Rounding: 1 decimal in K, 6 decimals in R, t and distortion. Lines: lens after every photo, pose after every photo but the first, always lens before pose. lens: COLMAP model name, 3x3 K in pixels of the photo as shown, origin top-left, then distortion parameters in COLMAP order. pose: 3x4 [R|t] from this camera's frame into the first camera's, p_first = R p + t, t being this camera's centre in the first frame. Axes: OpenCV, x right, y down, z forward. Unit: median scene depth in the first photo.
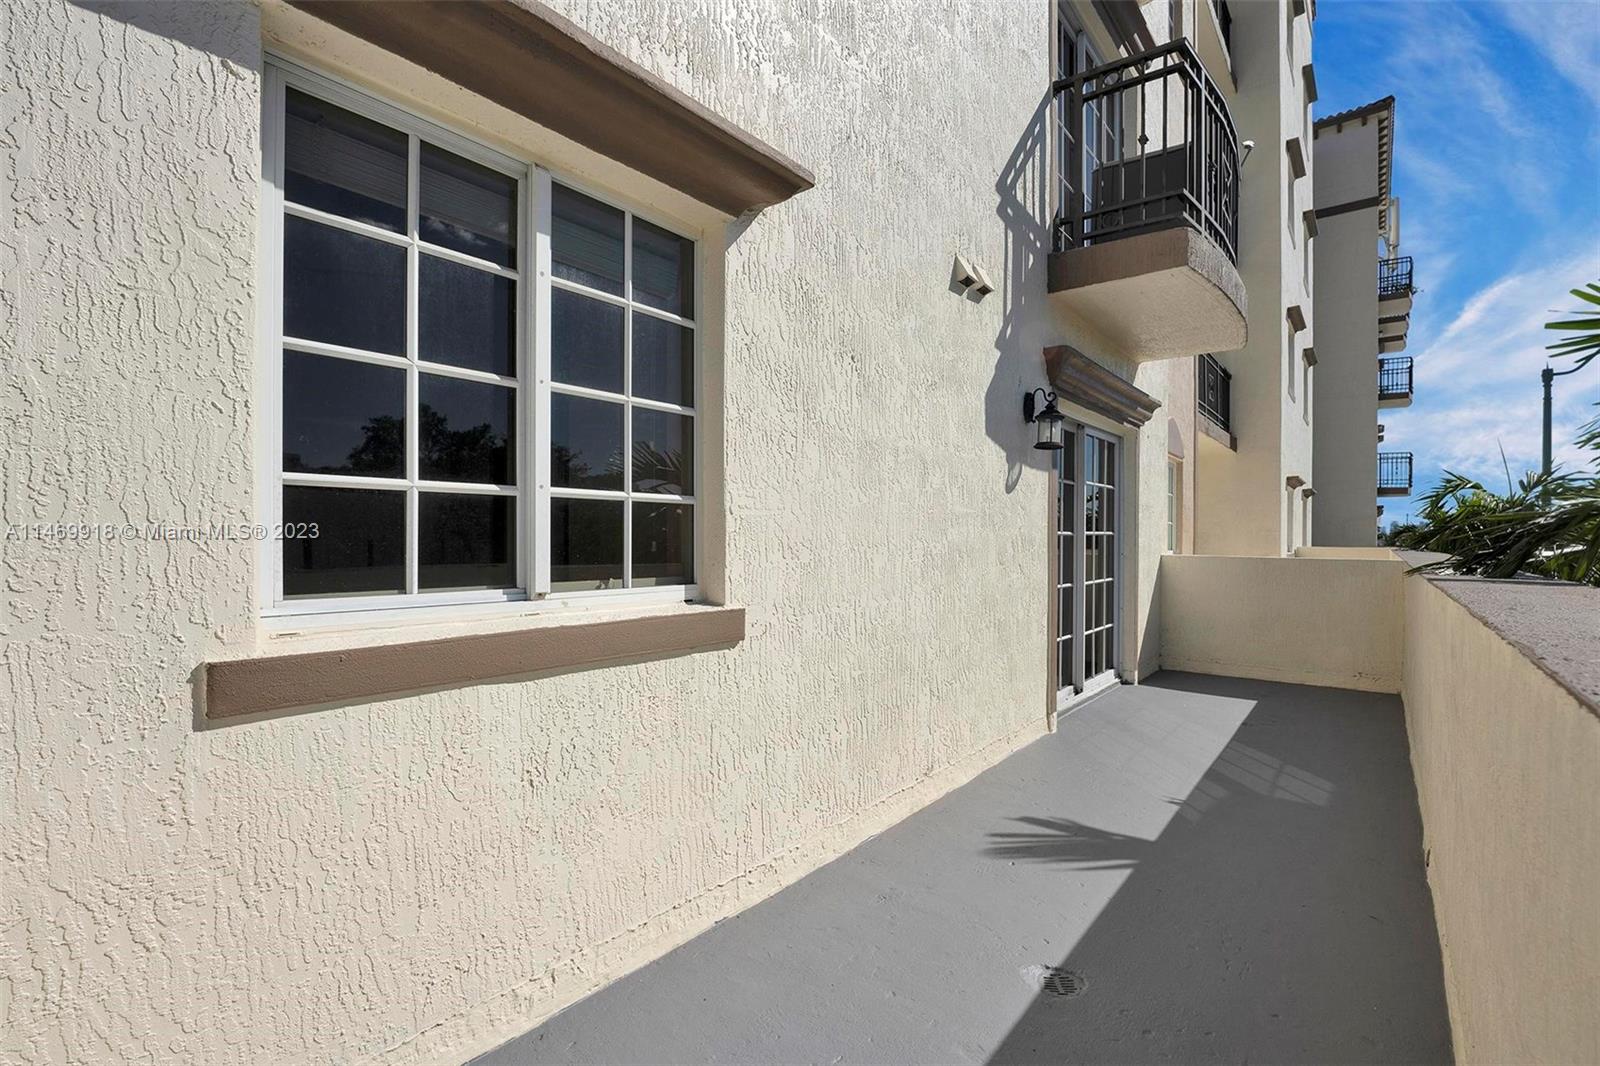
lens RADIAL K [[720.5, 0, 795.8], [0, 720.5, 544.9], [0, 0, 1]] dist [-0.017484, -0.000419]
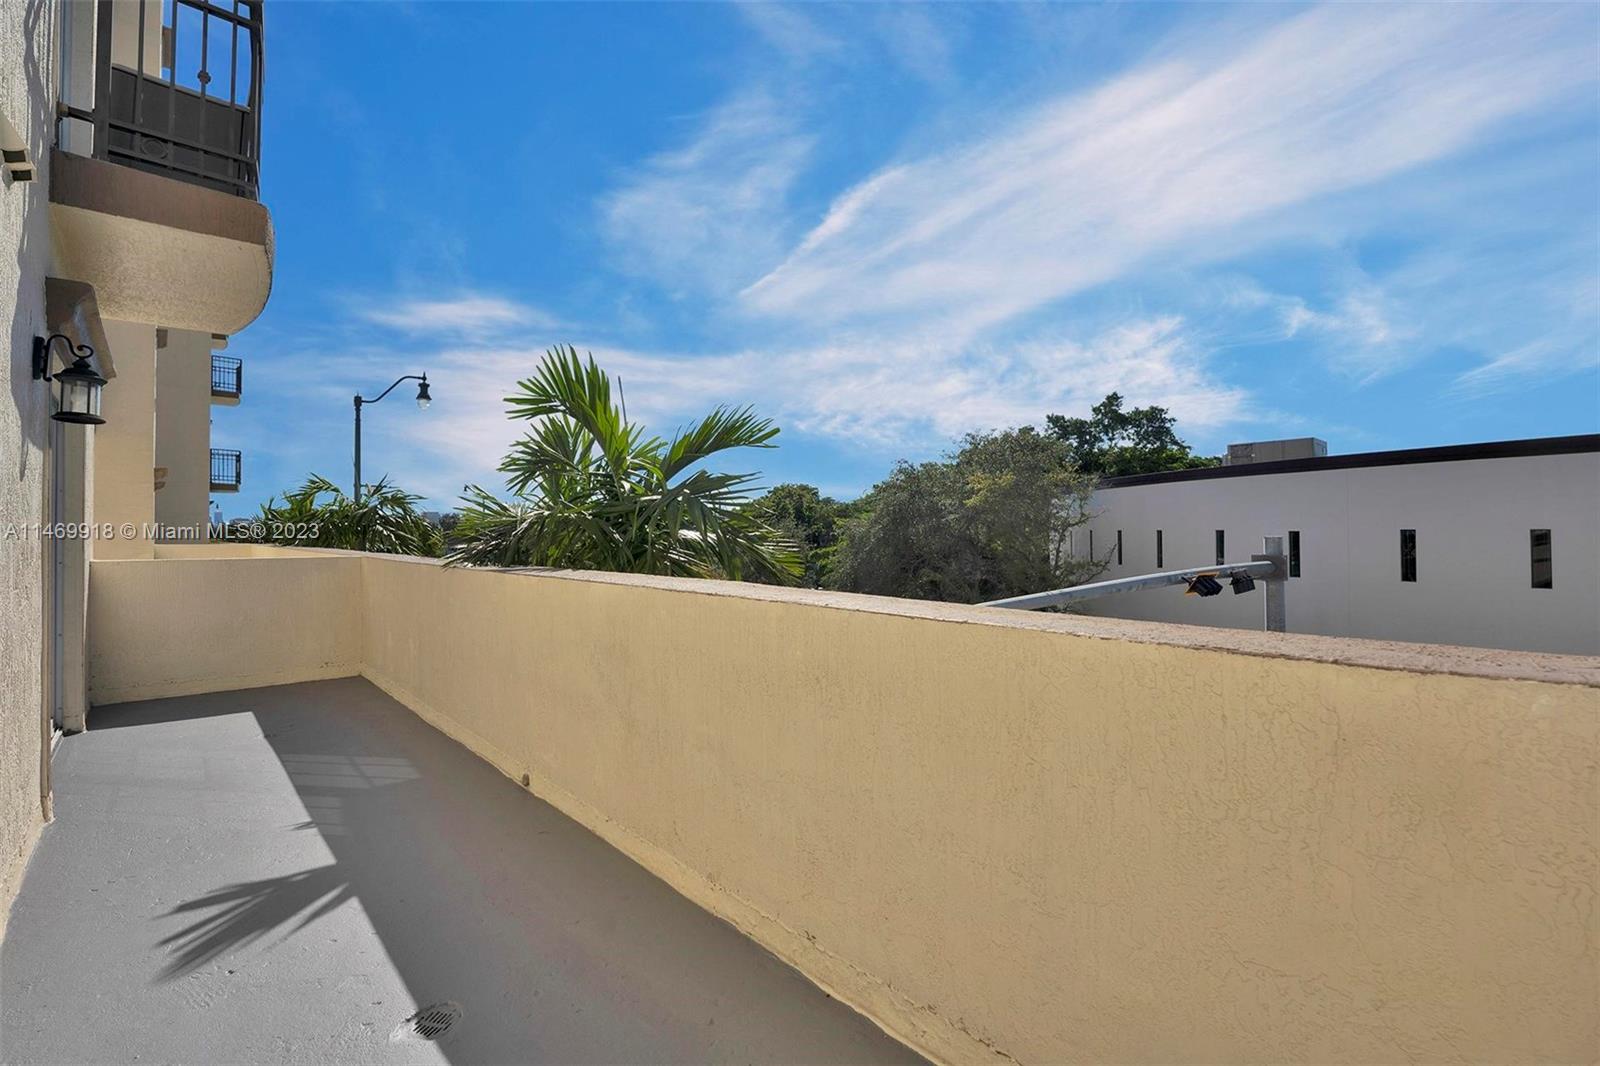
lens RADIAL K [[724.7, 0, 803.1], [0, 724.7, 511.4], [0, 0, 1]] dist [-0.019020, 0.000592]
pose [[0.138883, 0.019611, 0.990115, -0.099270], [0.017776, 0.999593, -0.022293, -0.006046], [-0.990149, 0.020696, 0.138478, 0.072336]]
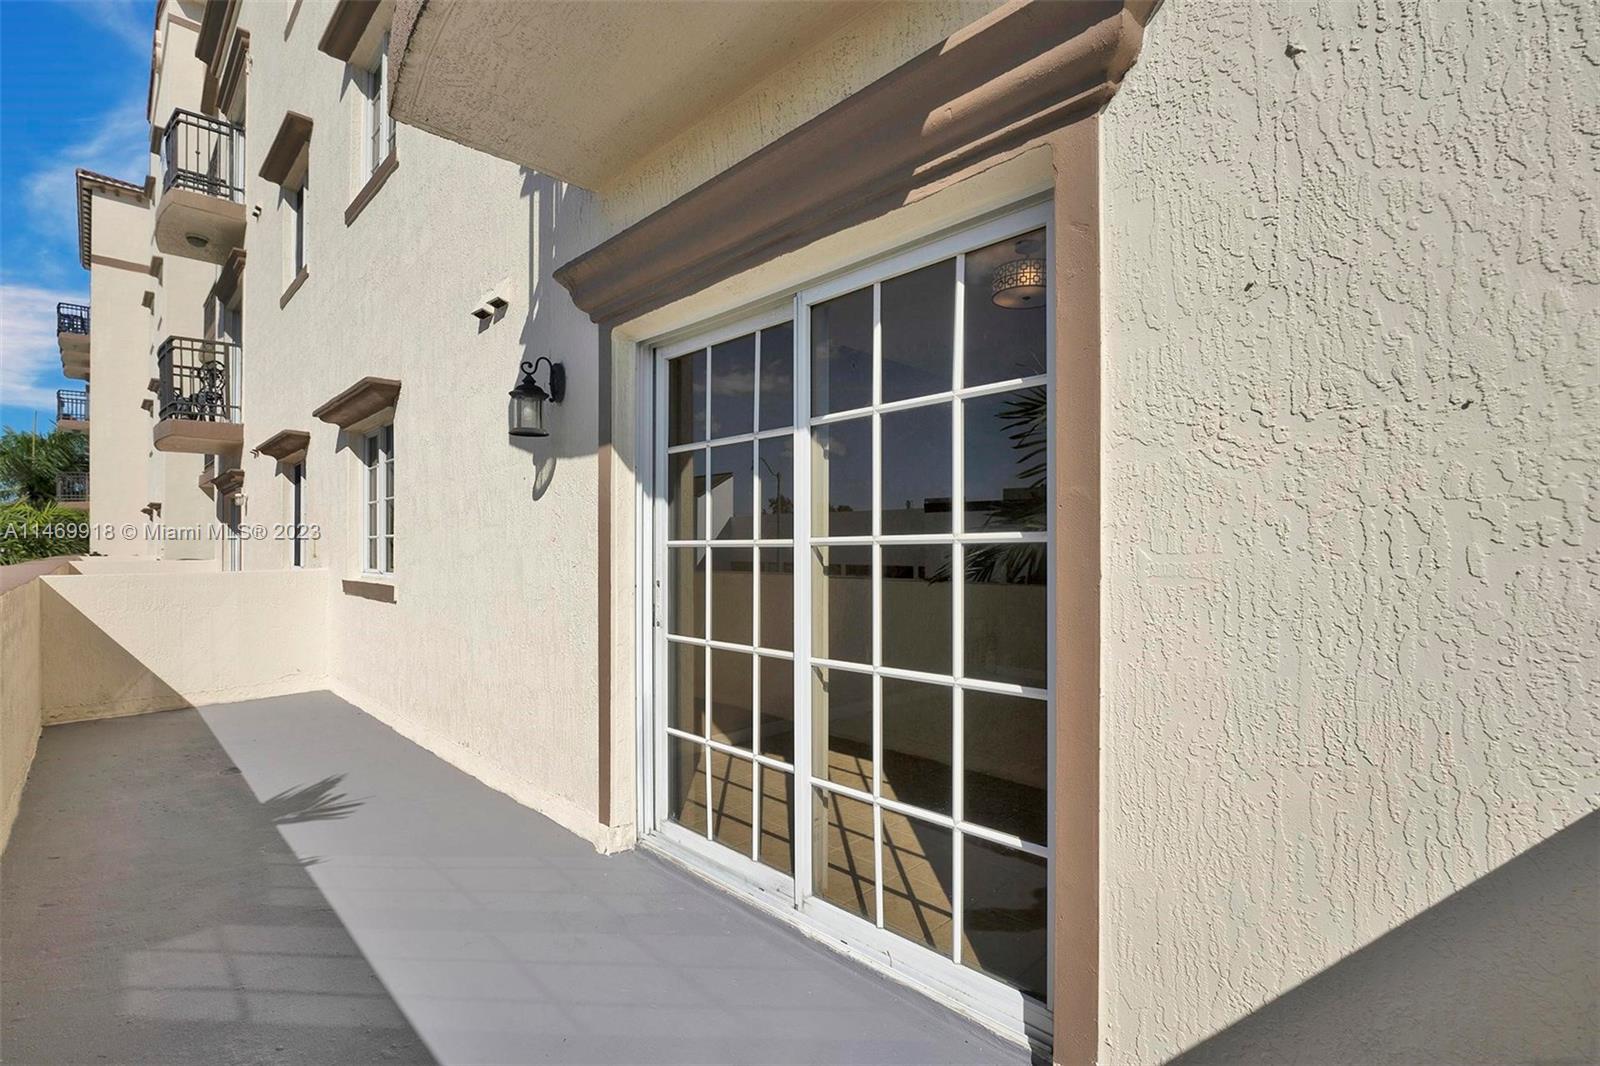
lens RADIAL K [[703.6, 0, 778.6], [0, 703.6, 544.4], [0, 0, 1]] dist [-0.001161, -0.000312]
pose [[-0.107002, -0.007732, -0.994229, 0.423328], [-0.003226, 0.999967, -0.007429, -0.005212], [0.994254, 0.002412, -0.107024, 0.531420]]
